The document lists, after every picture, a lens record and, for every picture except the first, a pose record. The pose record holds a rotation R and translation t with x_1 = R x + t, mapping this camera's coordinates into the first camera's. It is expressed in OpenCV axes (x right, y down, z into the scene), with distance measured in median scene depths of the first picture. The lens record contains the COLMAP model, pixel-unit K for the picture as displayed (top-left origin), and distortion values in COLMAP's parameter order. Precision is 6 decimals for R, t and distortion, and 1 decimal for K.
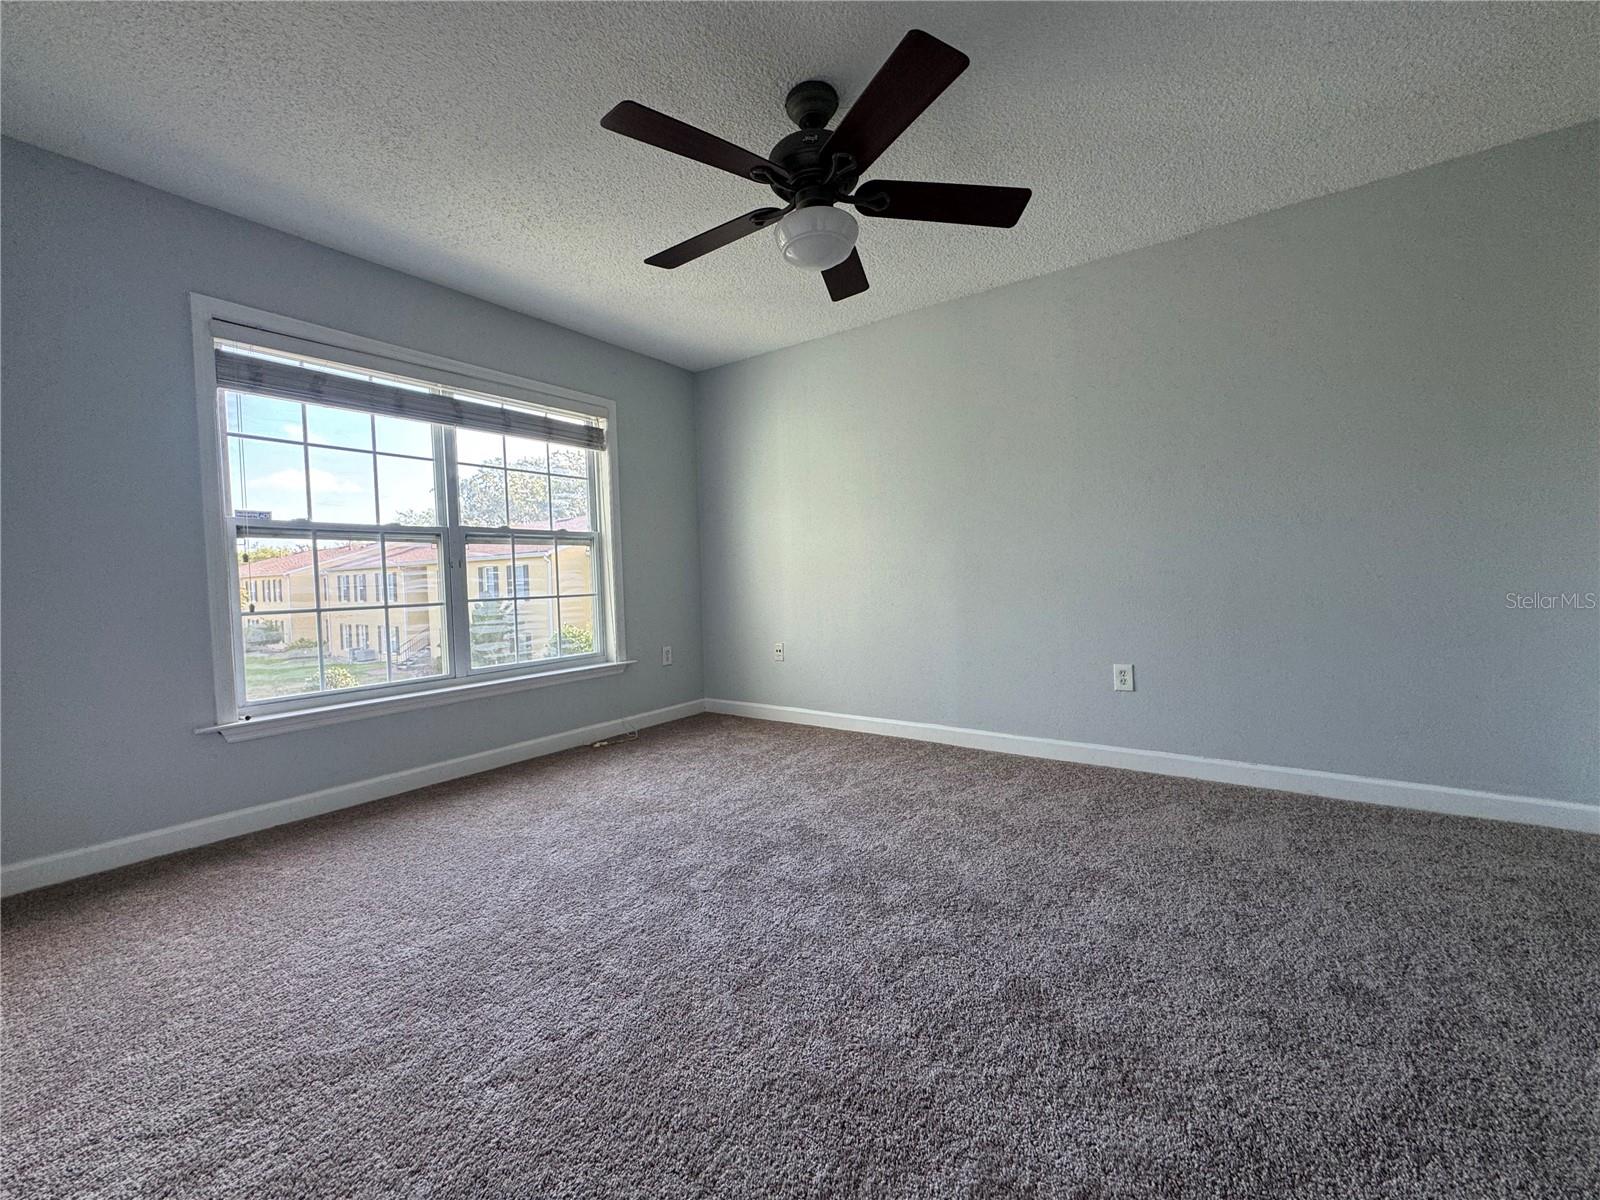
lens RADIAL K [[640.6, 0, 800.0], [0, 640.6, 600.0], [0, 0, 1]] dist [-0.000143, 0.000156]
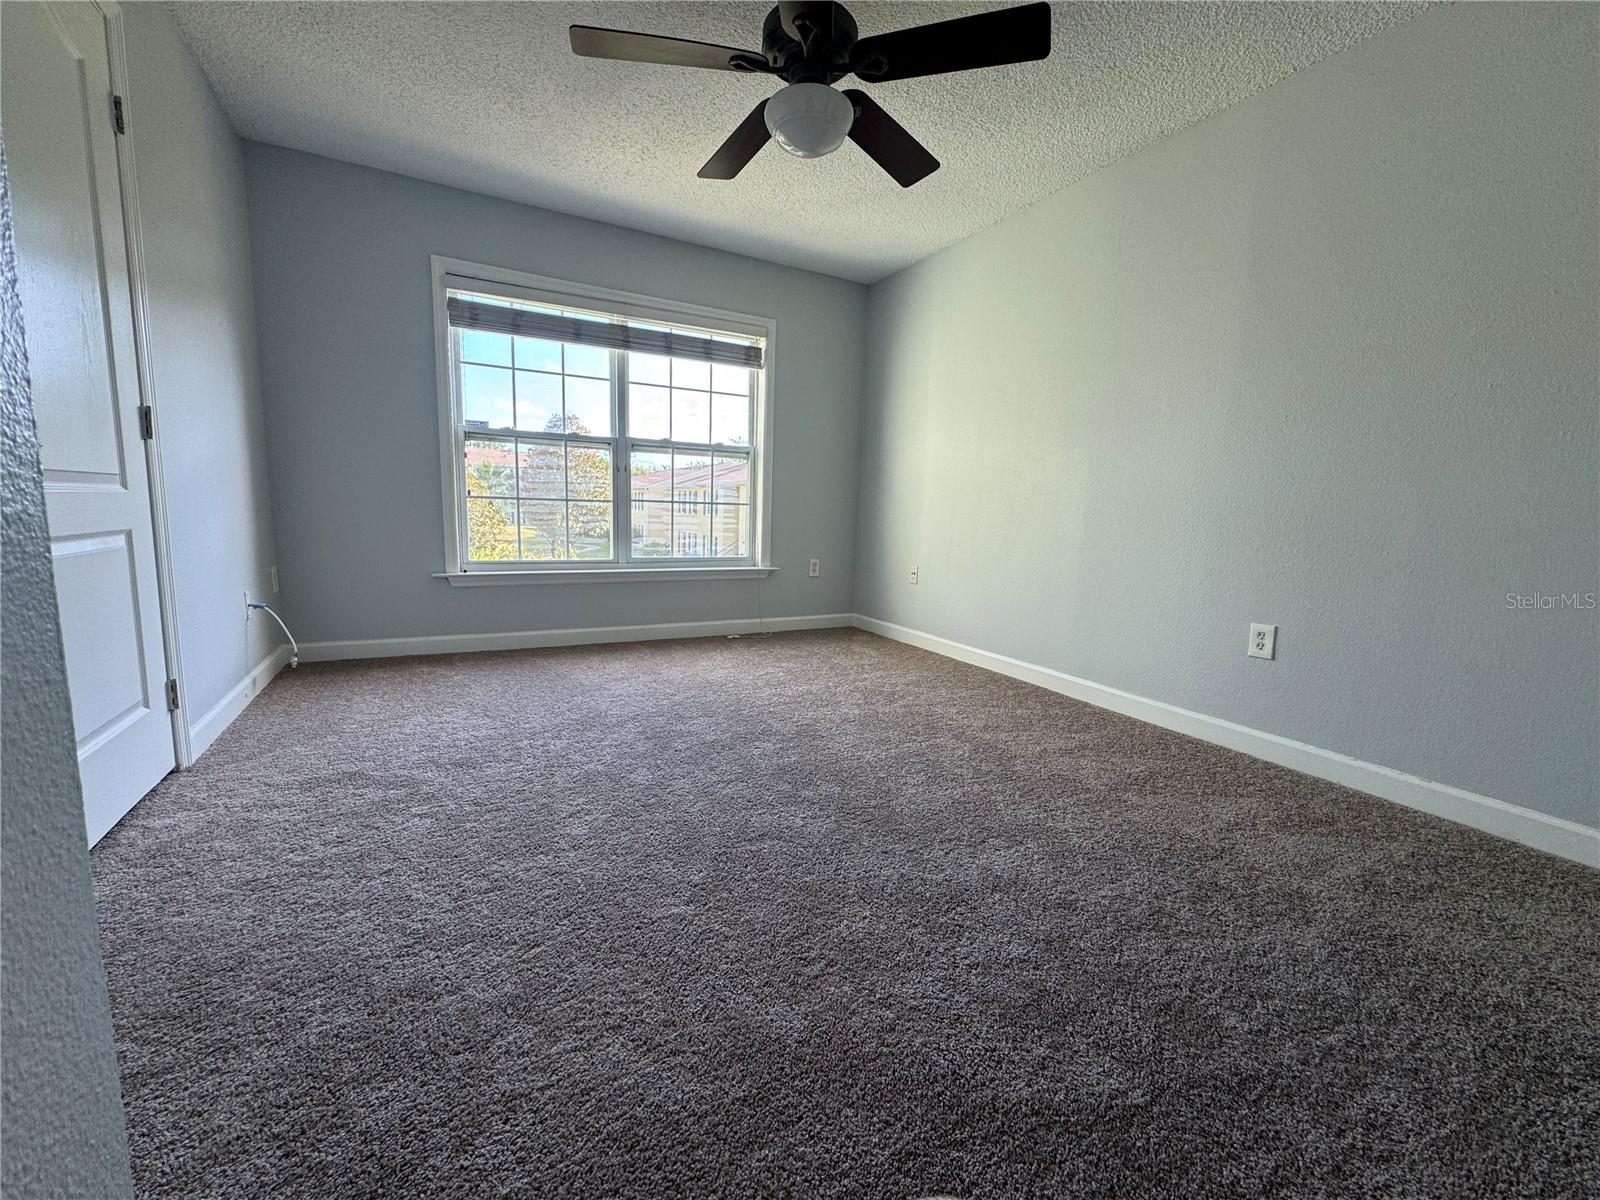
lens RADIAL K [[640.3, 0, 800.0], [0, 640.3, 600.0], [0, 0, 1]] dist [0.001383, 0.000360]
pose [[0.894513, 0.119930, -0.430655, 0.495750], [-0.073984, 0.989773, 0.121964, 0.026164], [0.440878, -0.077237, 0.894238, 0.080346]]
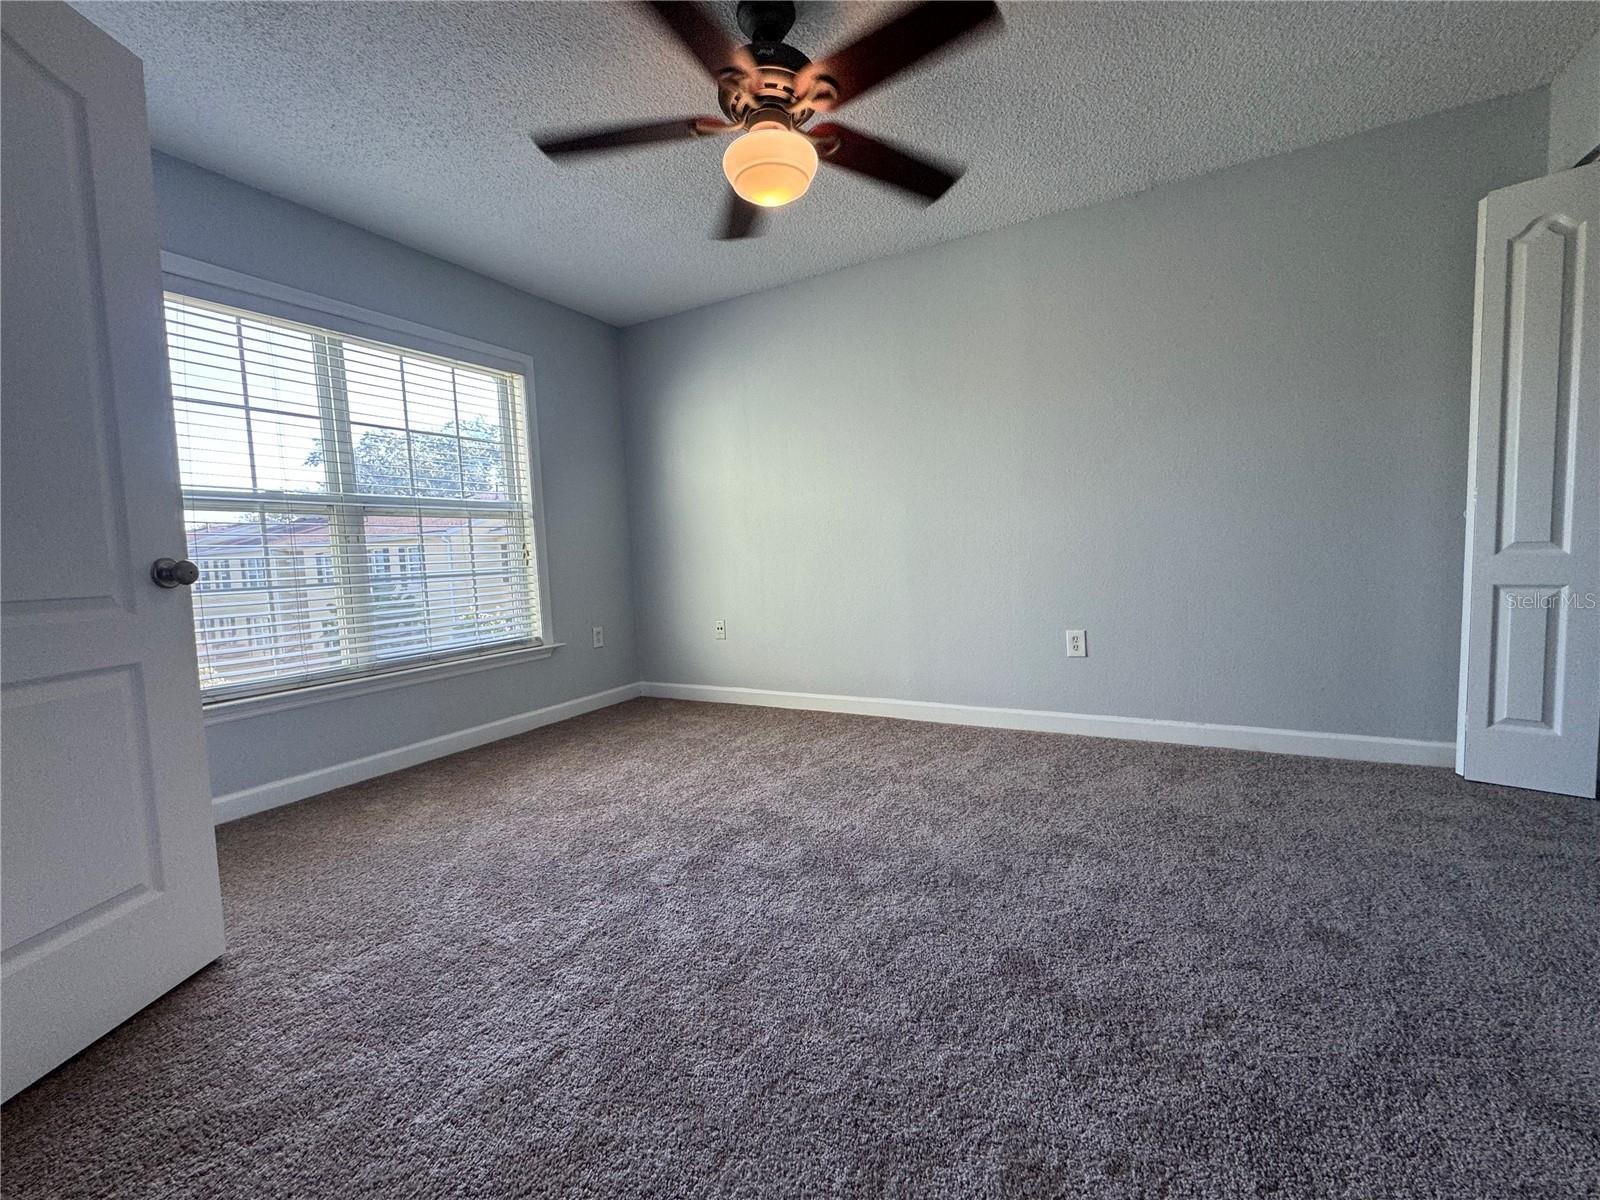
lens RADIAL K [[661.6, 0, 800.0], [0, 661.6, 600.0], [0, 0, 1]] dist [-0.000590, 0.000294]
pose [[0.993048, -0.022978, 0.115446, -0.057942], [0.019338, 0.999283, 0.032553, 0.016953], [-0.116111, -0.030094, 0.992780, 0.045219]]
